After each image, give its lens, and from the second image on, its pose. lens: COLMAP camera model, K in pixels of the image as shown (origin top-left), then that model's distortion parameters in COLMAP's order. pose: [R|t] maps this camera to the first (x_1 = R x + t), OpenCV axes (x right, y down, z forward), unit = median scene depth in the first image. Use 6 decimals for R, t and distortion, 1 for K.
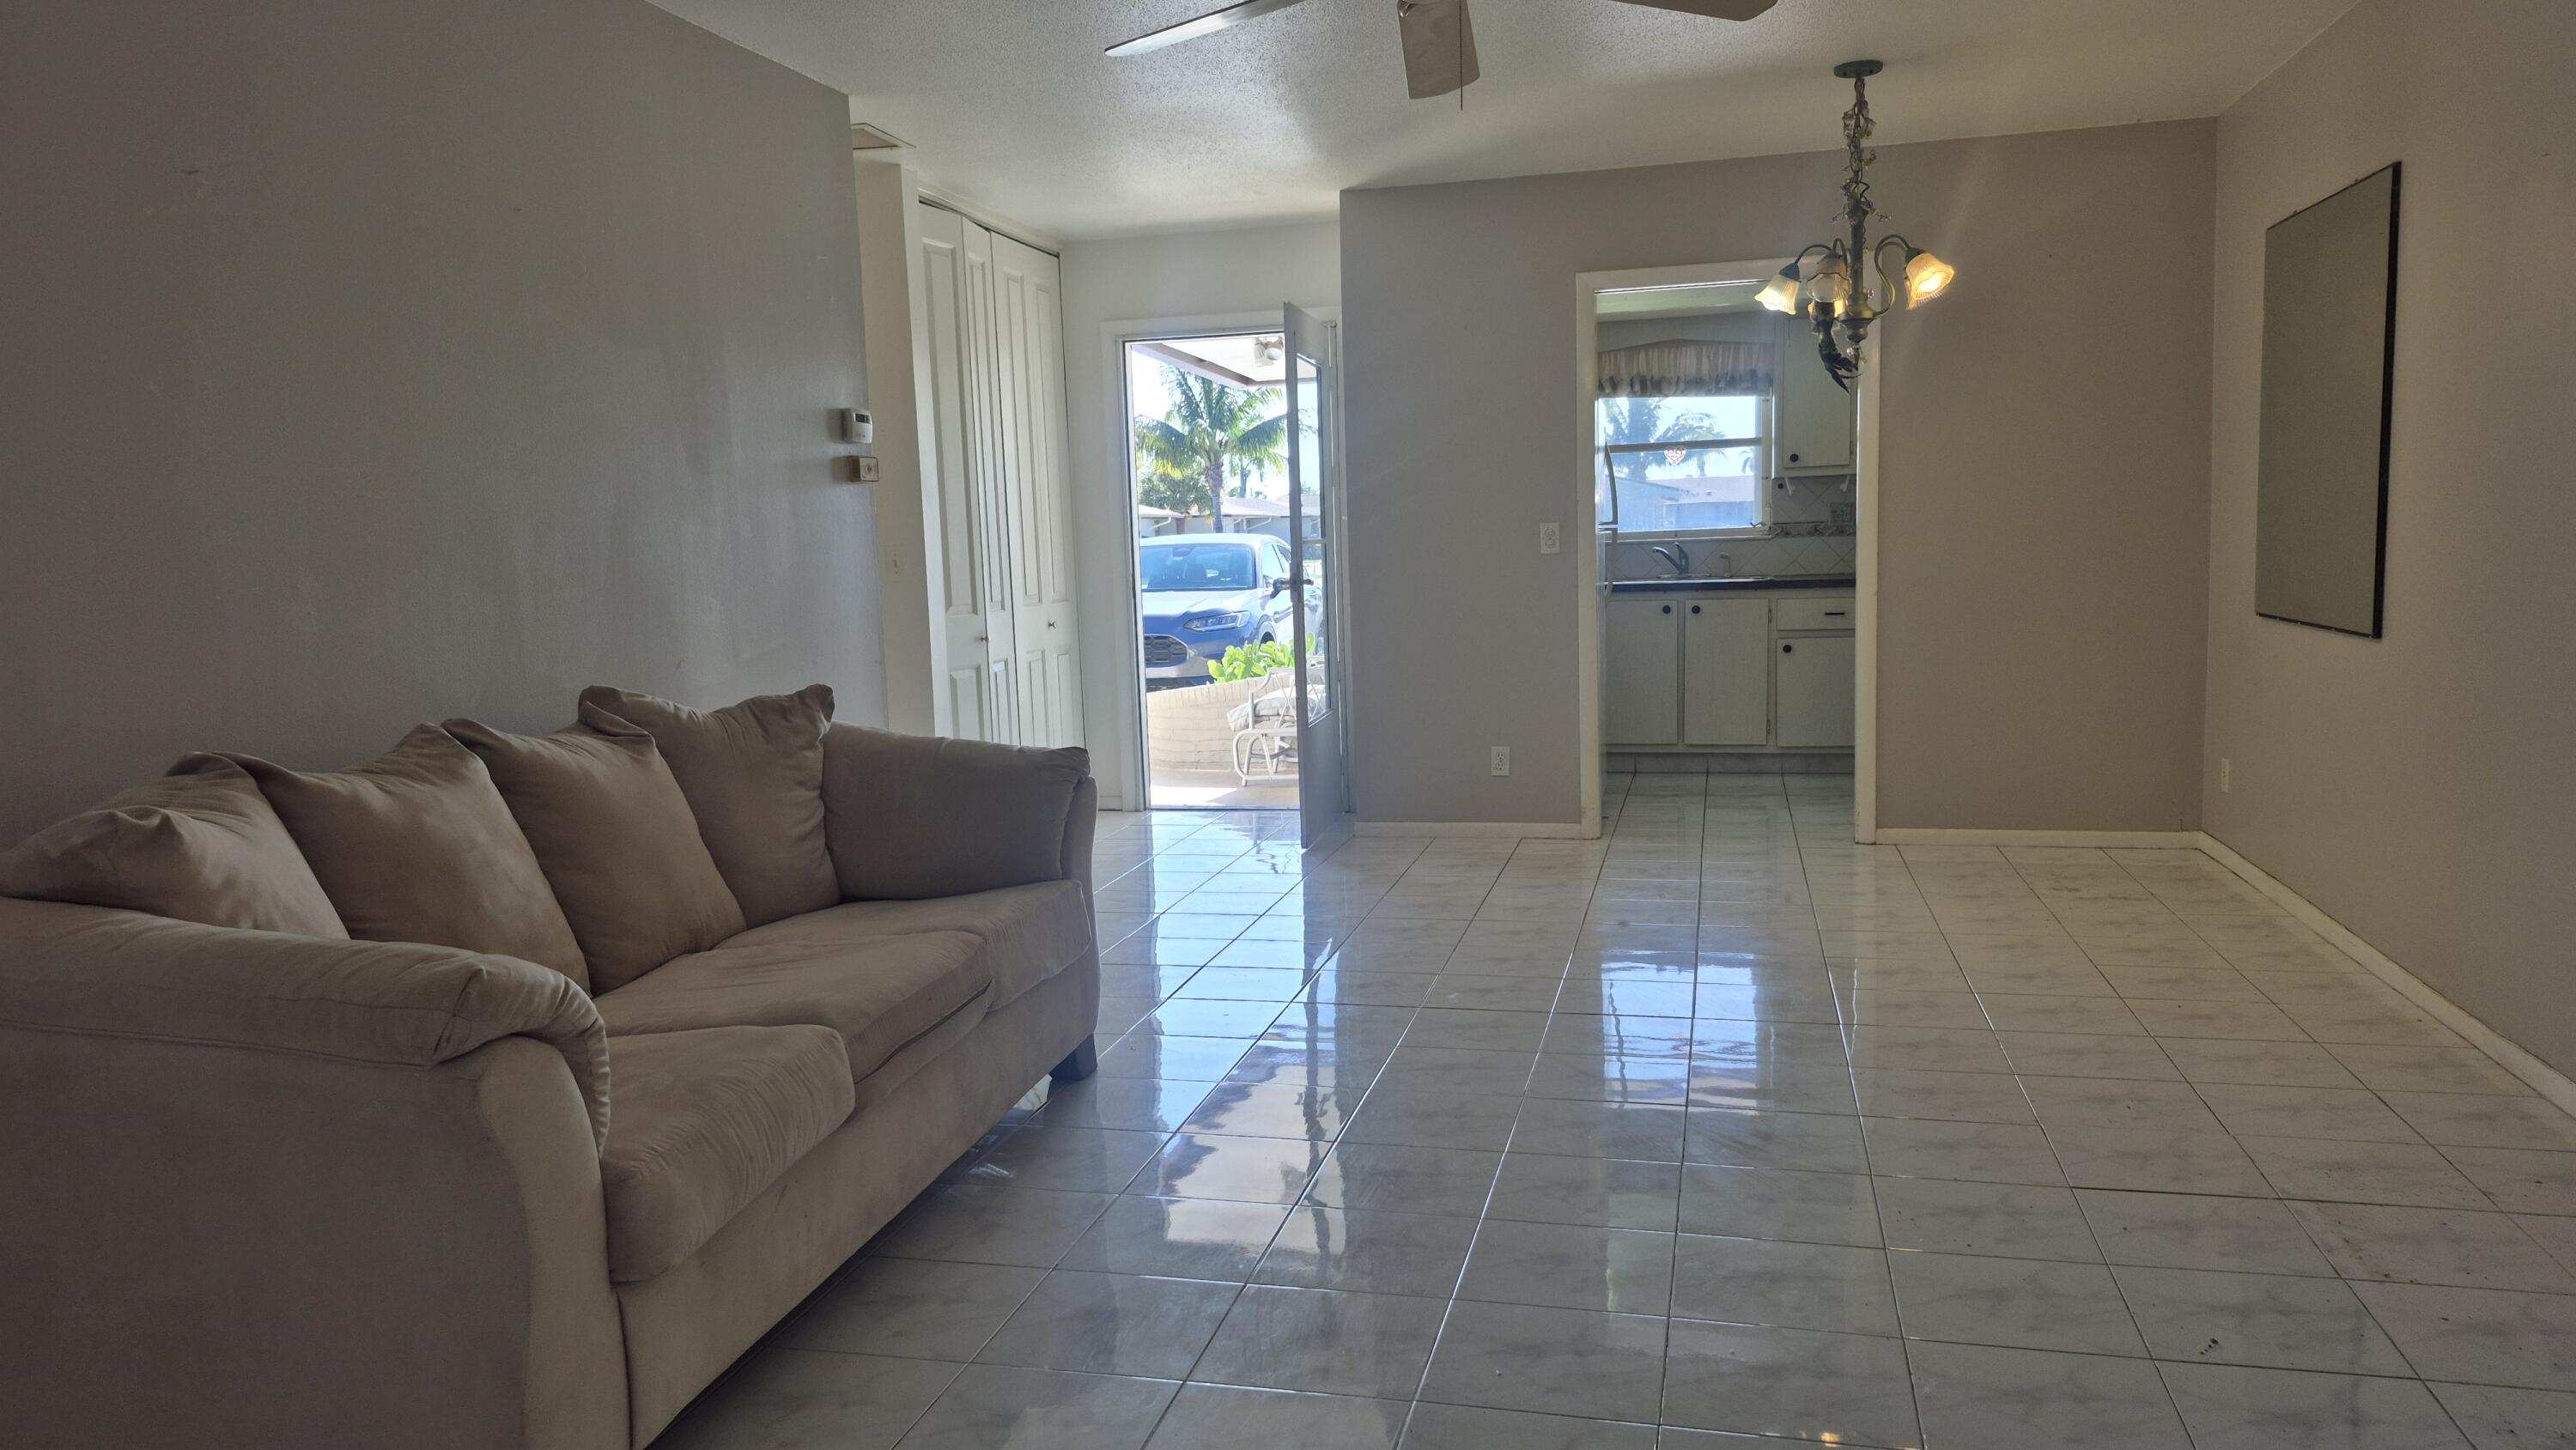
lens RADIAL K [[1780.1, 0, 1258.1], [0, 1780.1, 757.1], [0, 0, 1]] dist [0.096212, -0.054794]
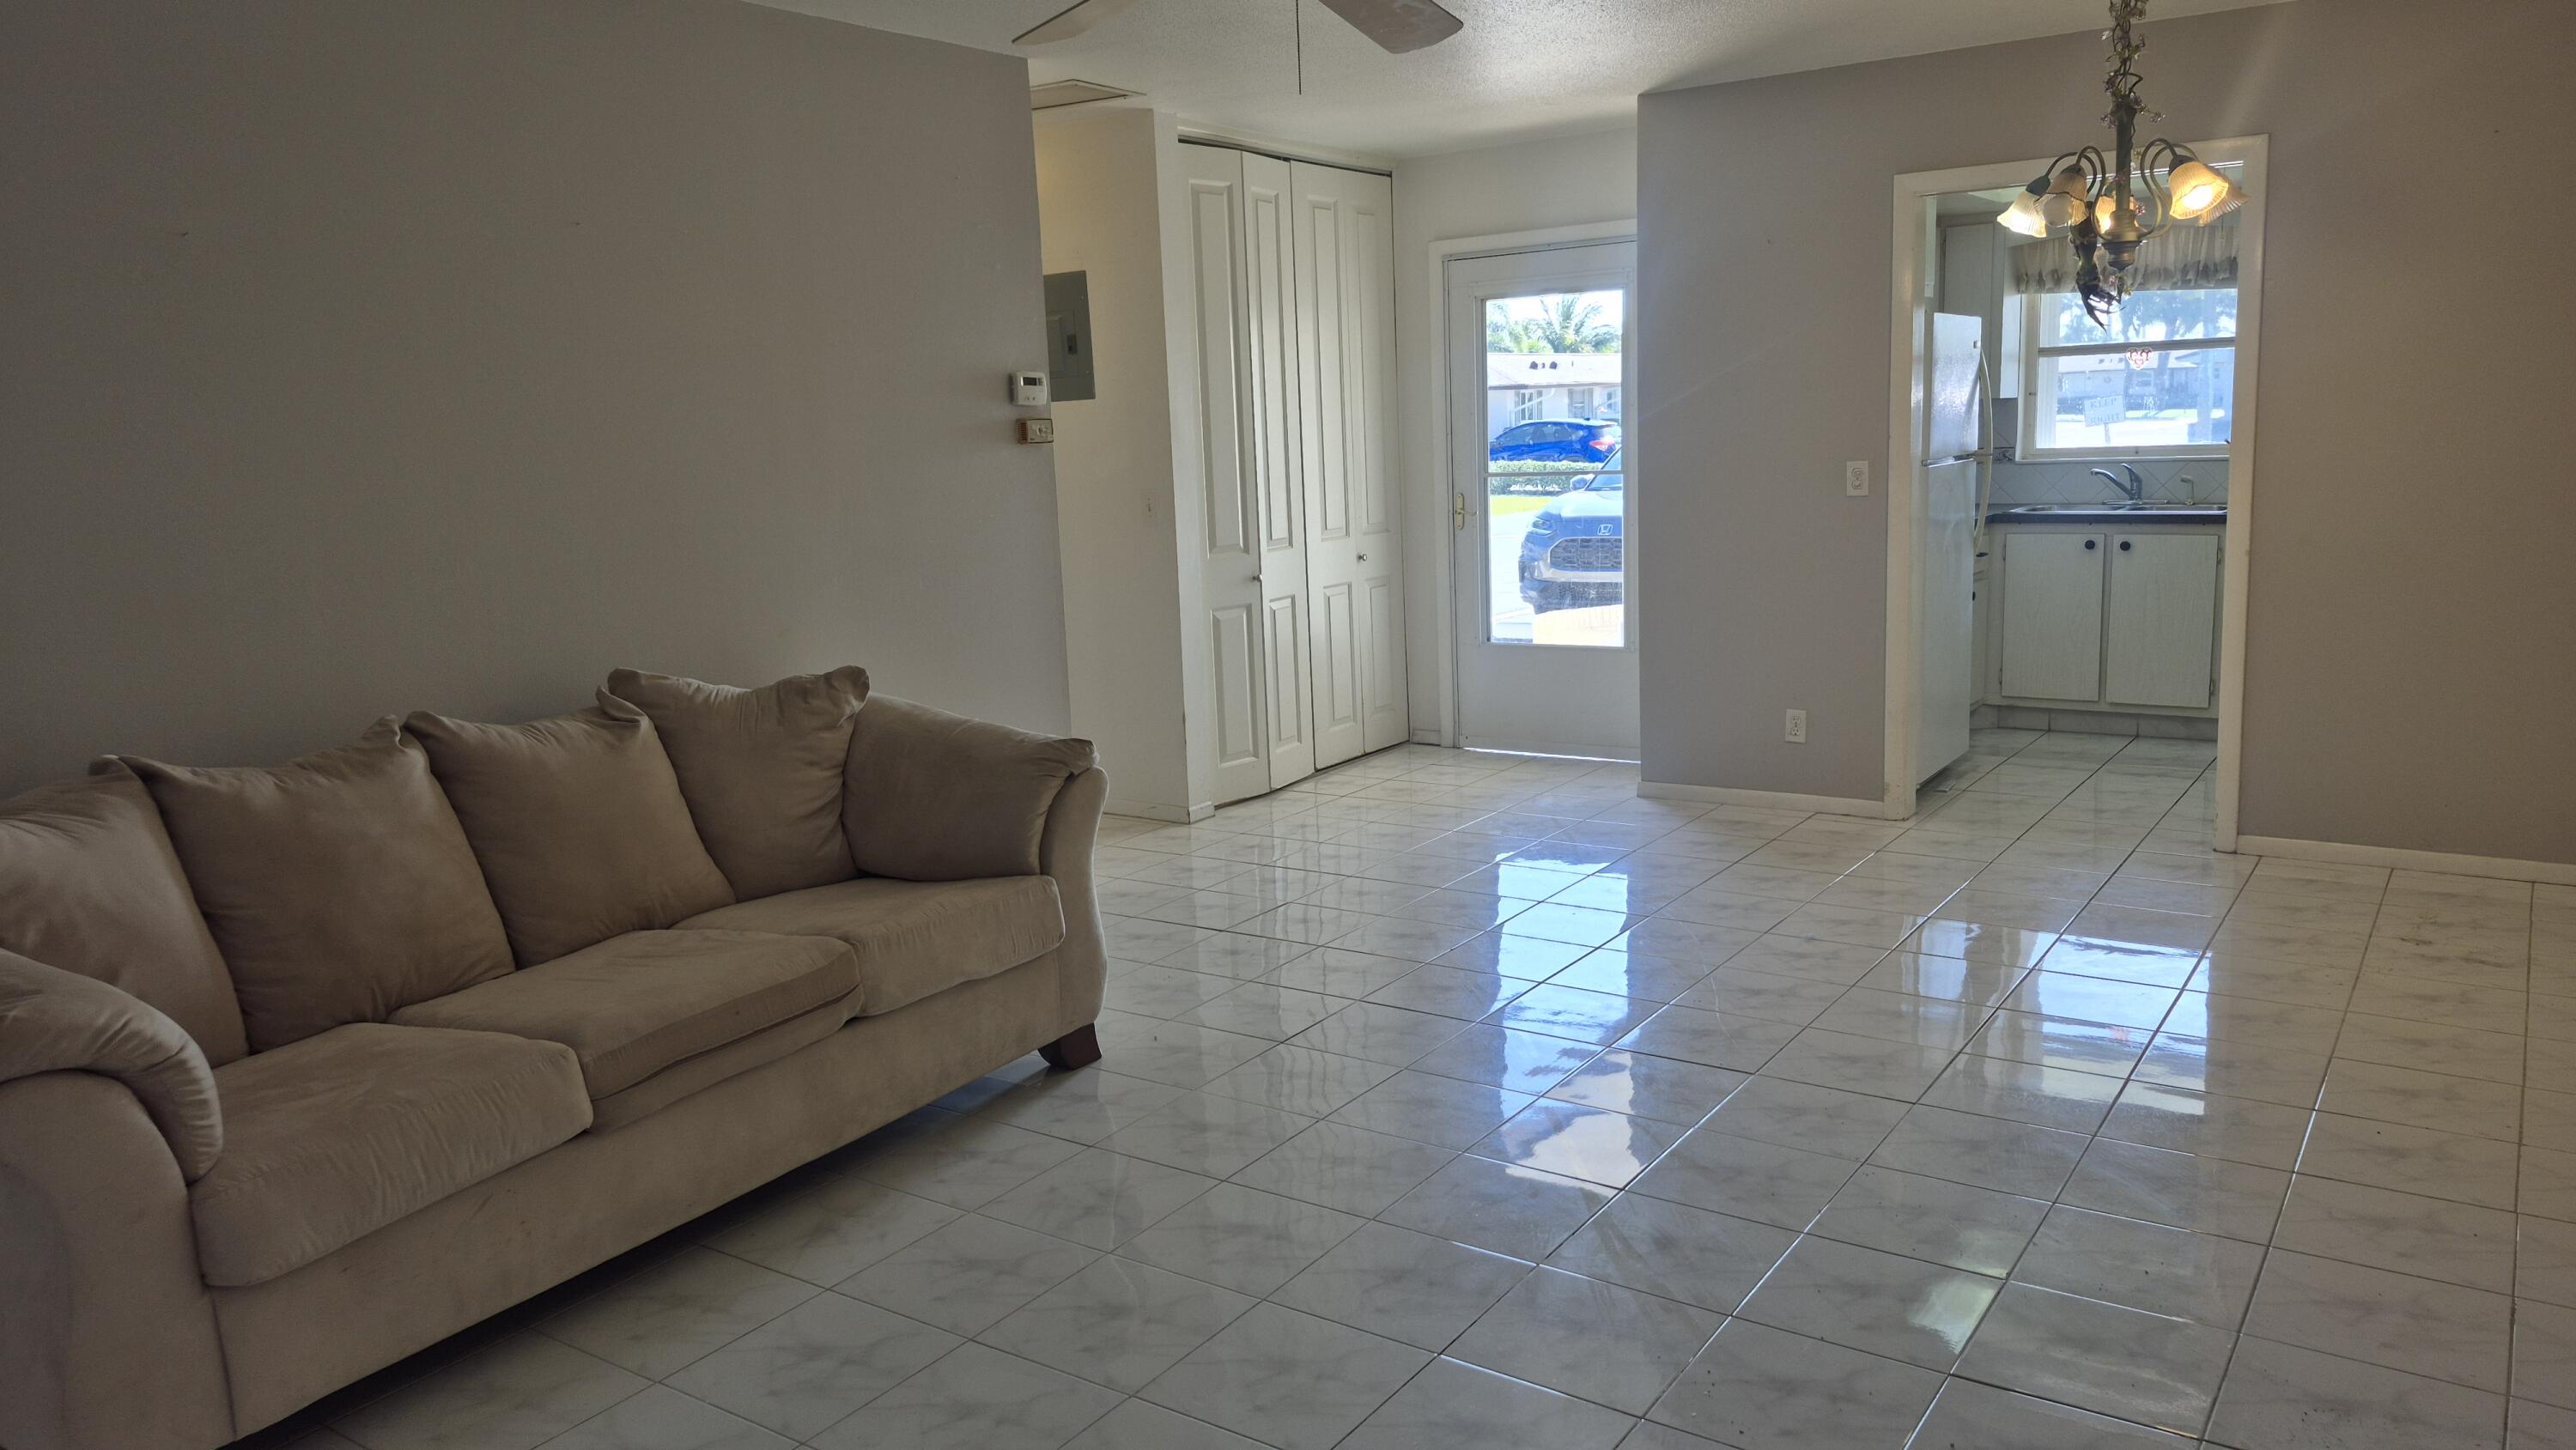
lens RADIAL K [[1773.3, 0, 1288.0], [0, 1773.3, 725.0], [0, 0, 1]] dist [0.087354, -0.129454]
pose [[0.938922, 0.053033, -0.340019, 0.264307], [-0.033352, 0.997426, 0.063472, -0.061332], [0.342510, -0.048255, 0.938274, 0.088542]]
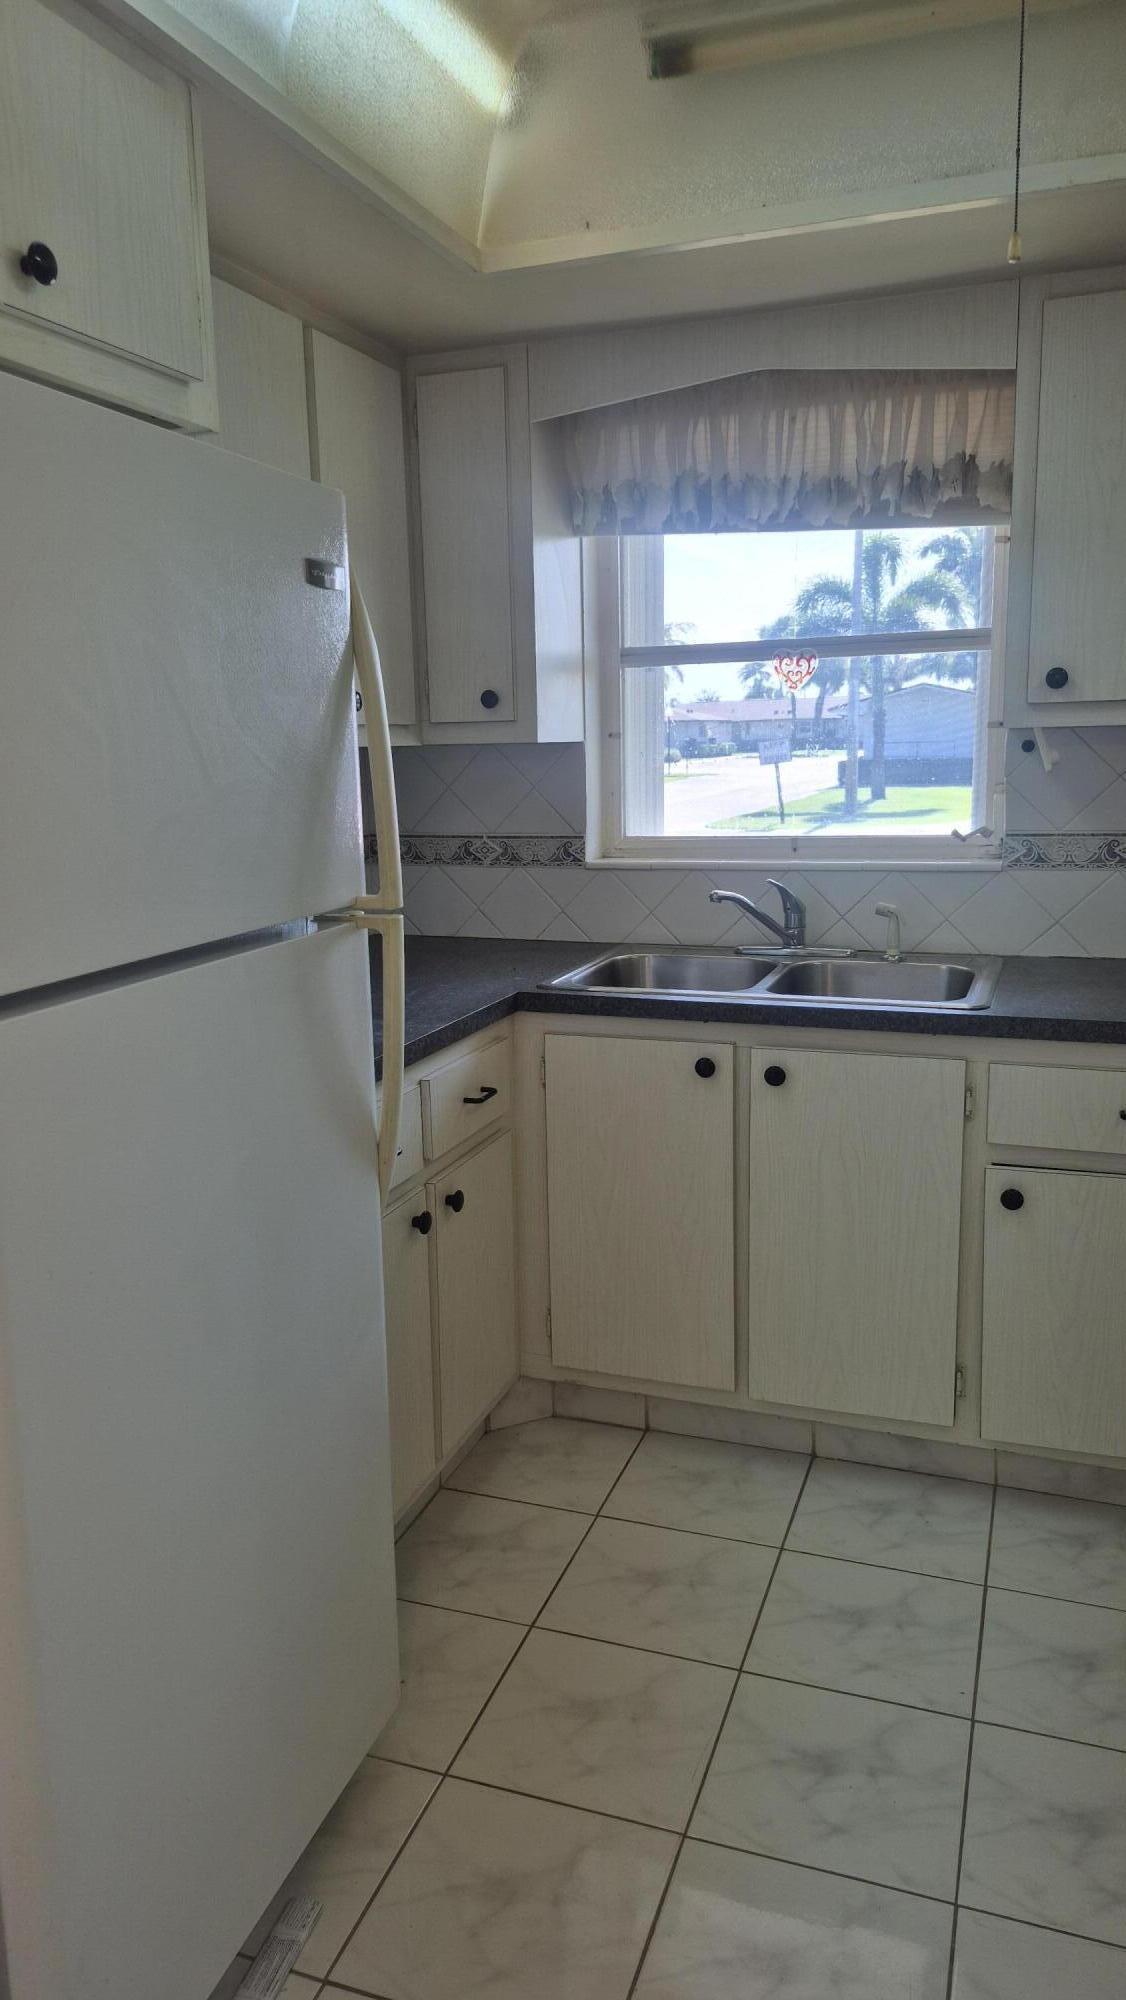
lens RADIAL K [[1382.2, 0, 535.1], [0, 1382.2, 992.3], [0, 0, 1]] dist [0.096212, -0.054794]
pose [[0.994686, 0.024999, -0.099874, 0.354990], [-0.018913, 0.997932, 0.061429, -0.187901], [0.101204, -0.059214, 0.993102, 1.115540]]
